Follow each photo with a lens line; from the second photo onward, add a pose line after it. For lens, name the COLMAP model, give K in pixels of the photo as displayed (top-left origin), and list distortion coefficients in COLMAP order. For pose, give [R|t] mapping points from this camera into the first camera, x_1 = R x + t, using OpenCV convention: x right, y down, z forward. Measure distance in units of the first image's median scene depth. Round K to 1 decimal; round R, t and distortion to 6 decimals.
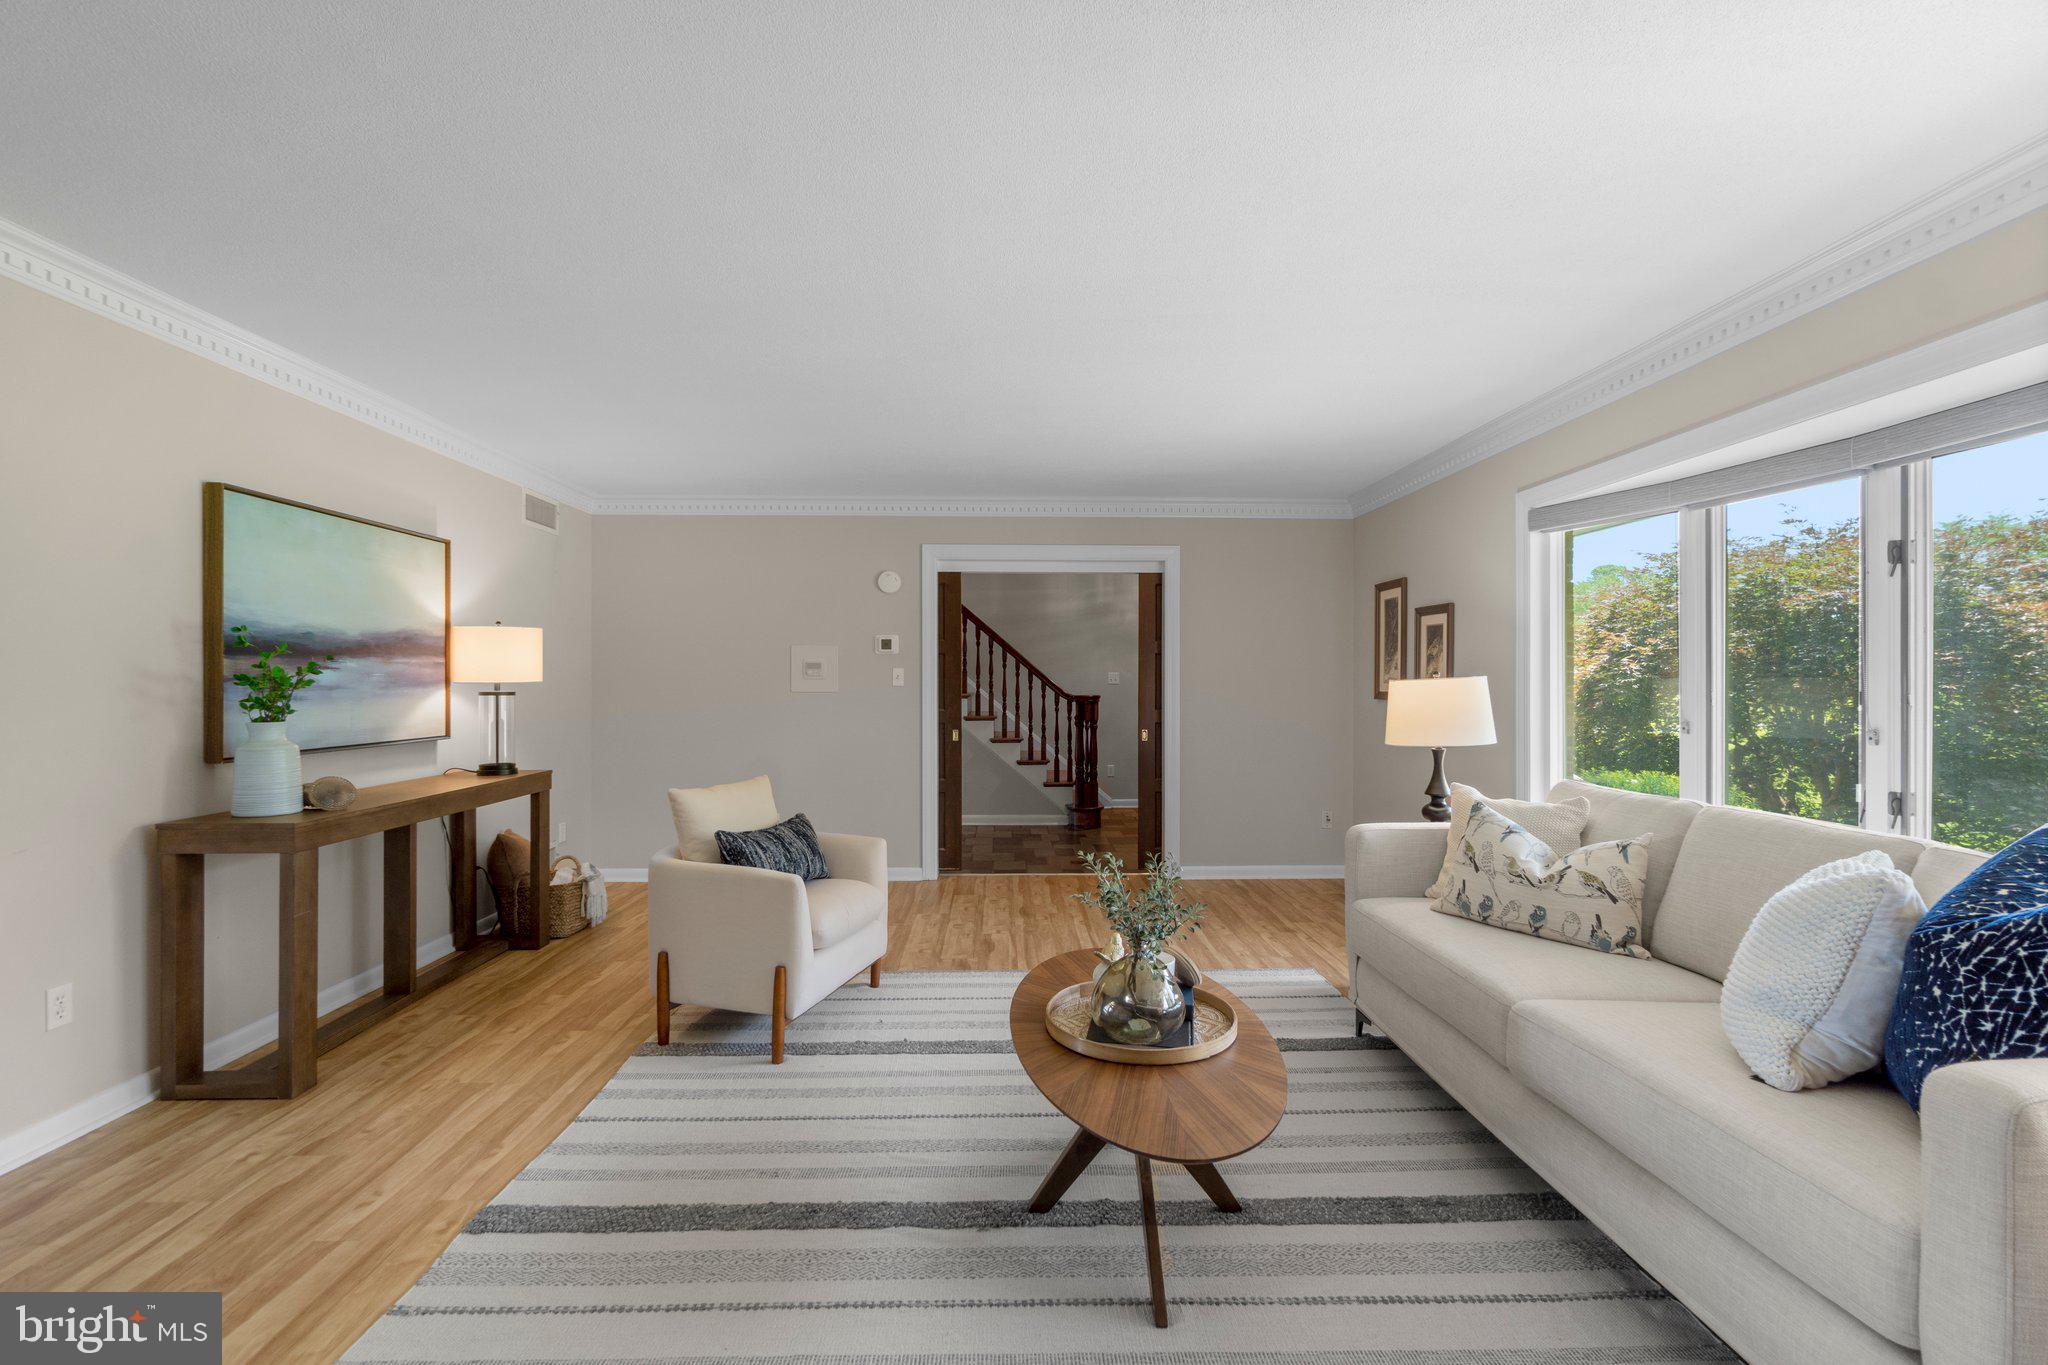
lens RADIAL K [[896.7, 0, 1024.0], [0, 896.7, 682.5], [0, 0, 1]] dist [-0.002458, -0.000048]
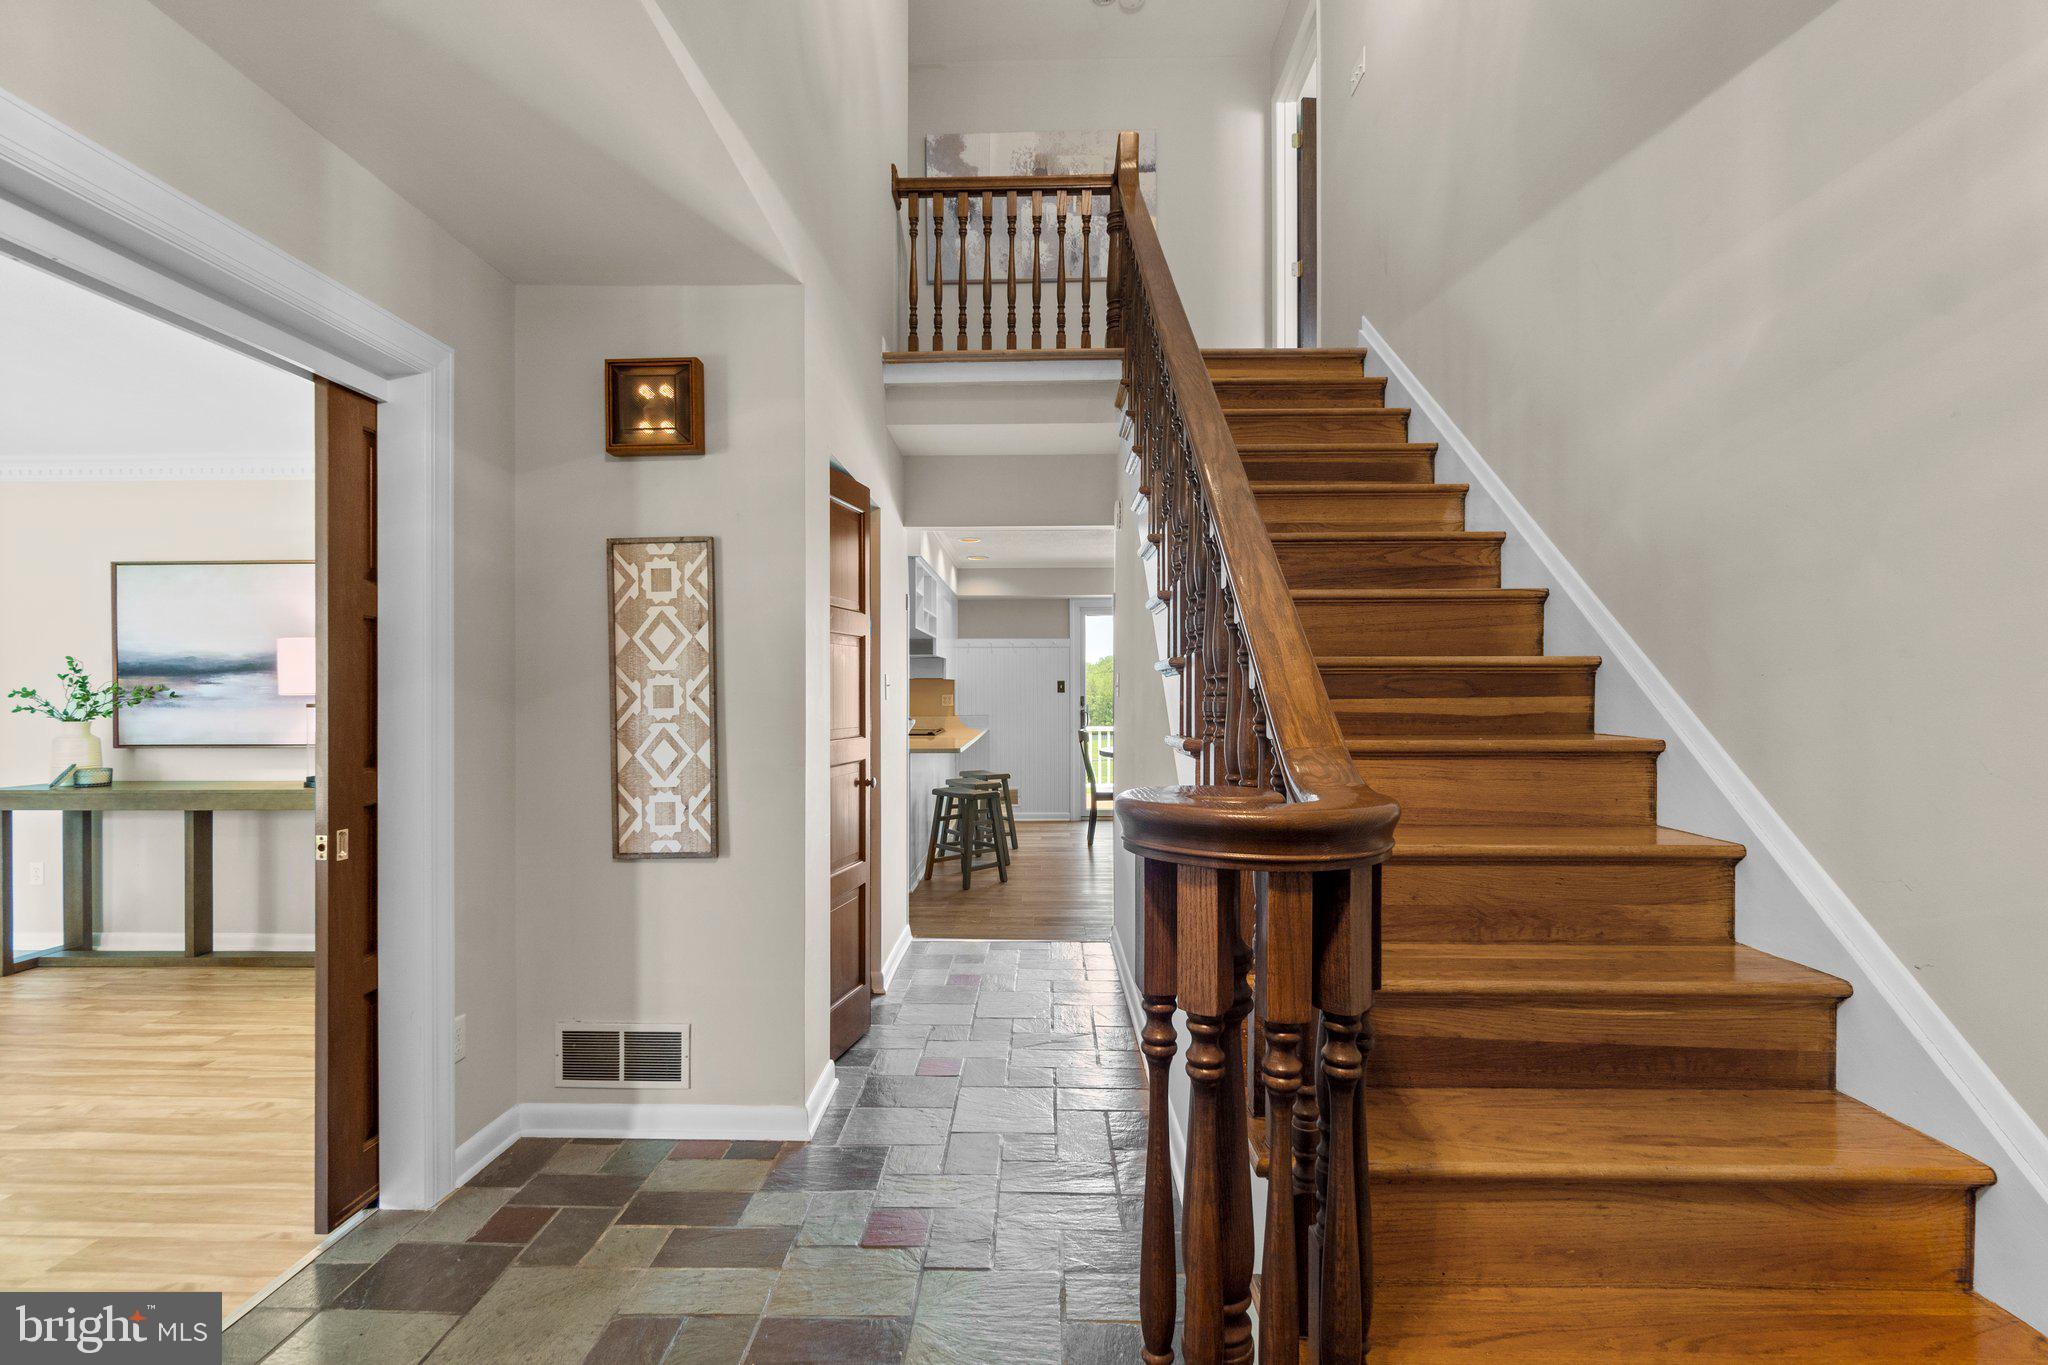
lens RADIAL K [[884.1, 0, 1020.0], [0, 884.1, 692.6], [0, 0, 1]] dist [-0.002800, -0.000017]
pose [[-0.048361, 0.001711, -0.998828, 0.465642], [-0.001662, 0.999997, 0.001794, -0.007097], [0.998829, 0.001747, -0.048358, 2.391644]]
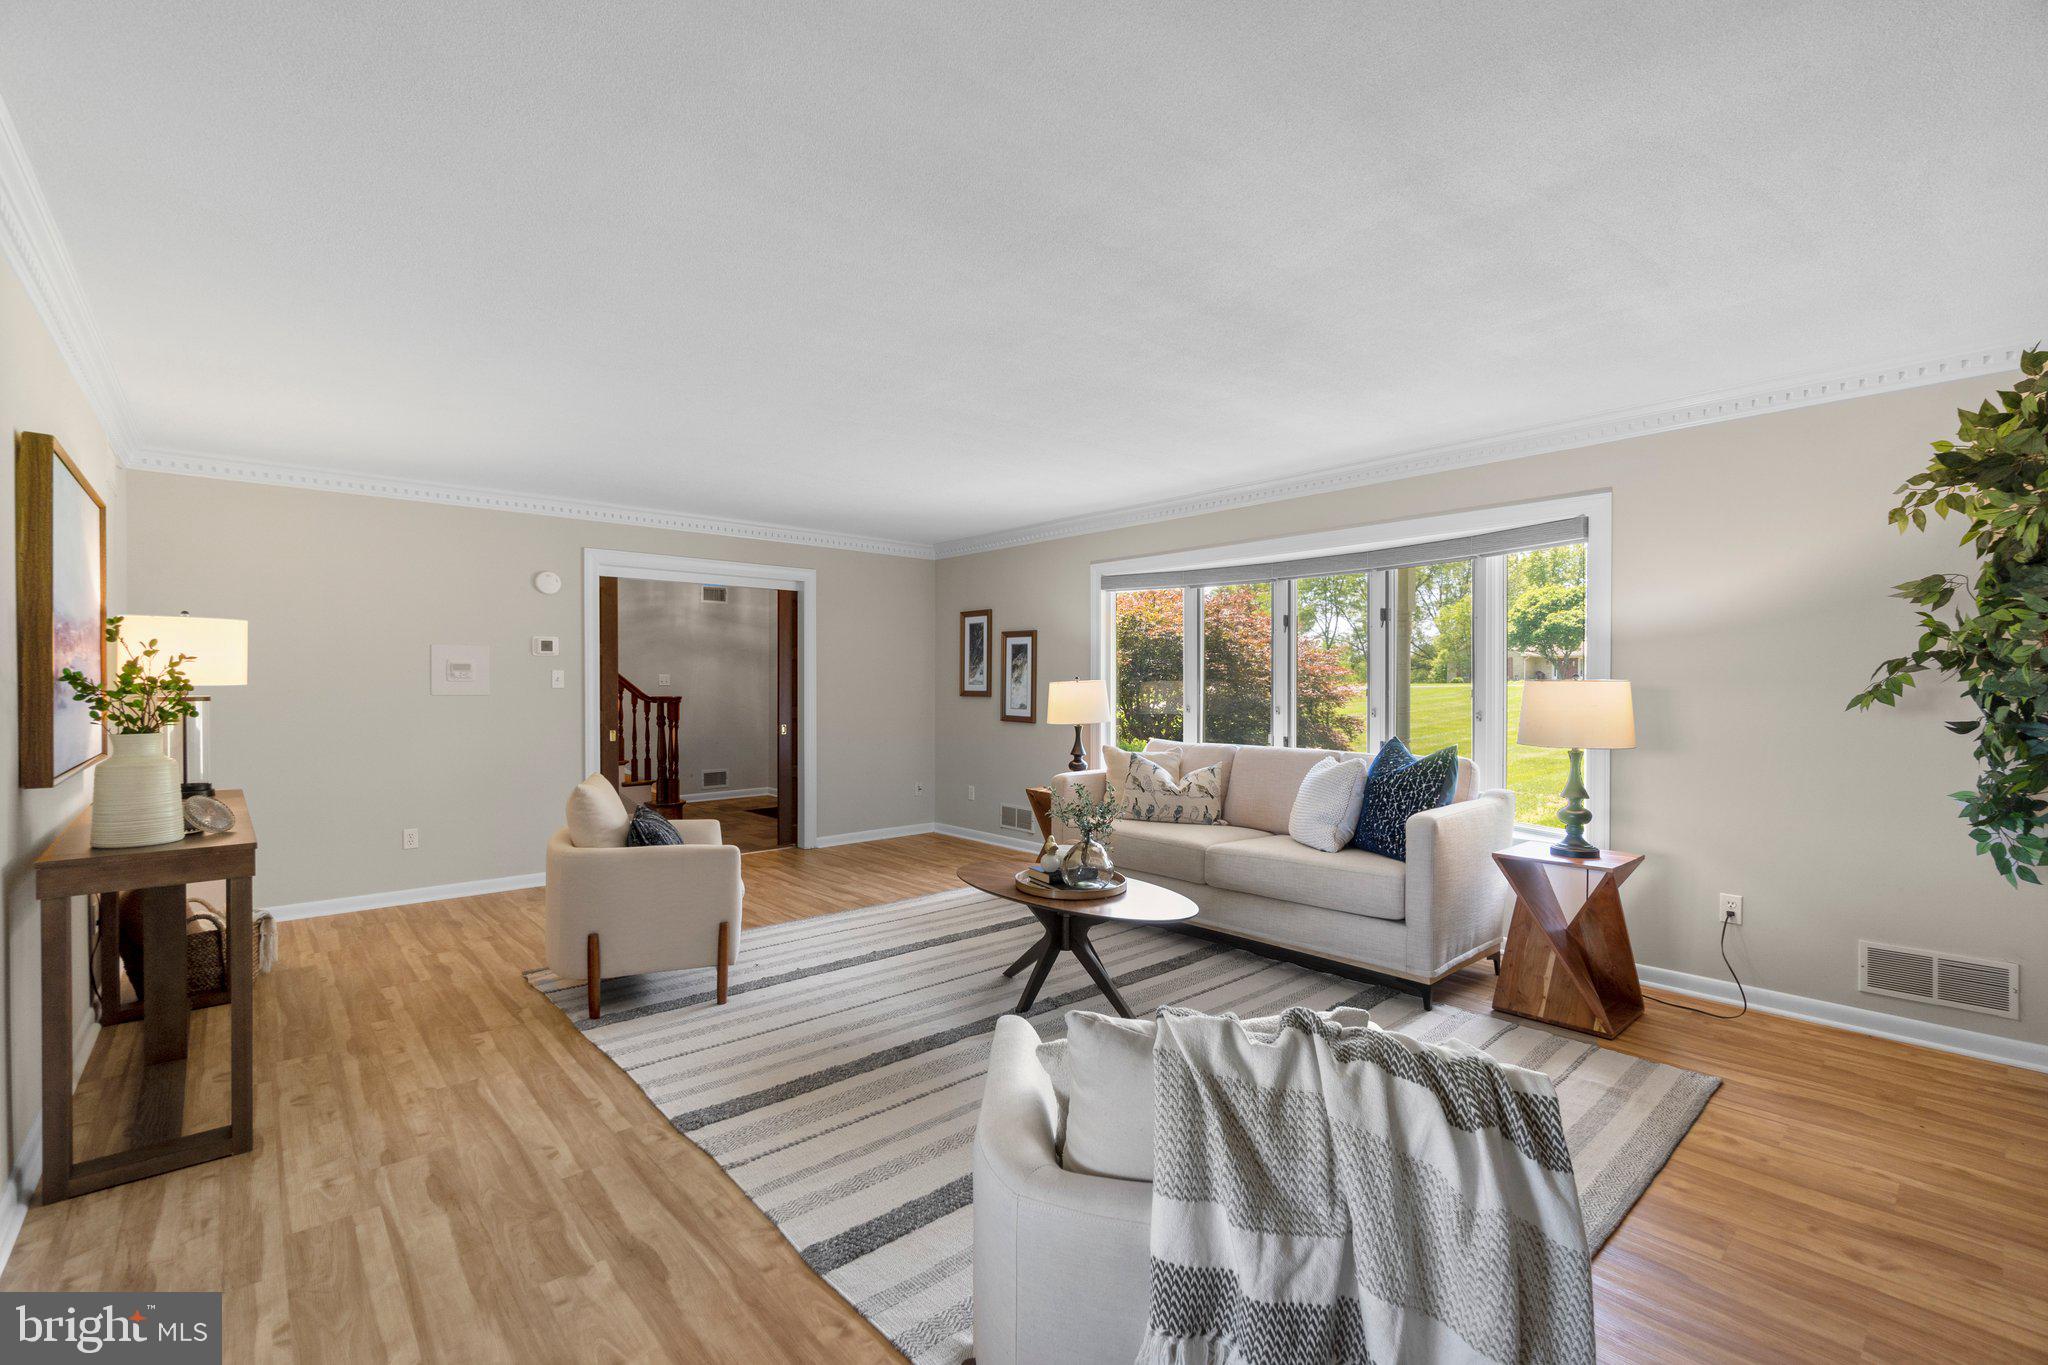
lens RADIAL K [[884.1, 0, 1020.0], [0, 884.1, 692.6], [0, 0, 1]] dist [-0.002800, -0.000017]
pose [[0.766317, -0.007785, 0.642415, -0.695166], [0.001410, 0.999945, 0.010436, -0.001205], [-0.642461, -0.007092, 0.766285, -0.147092]]
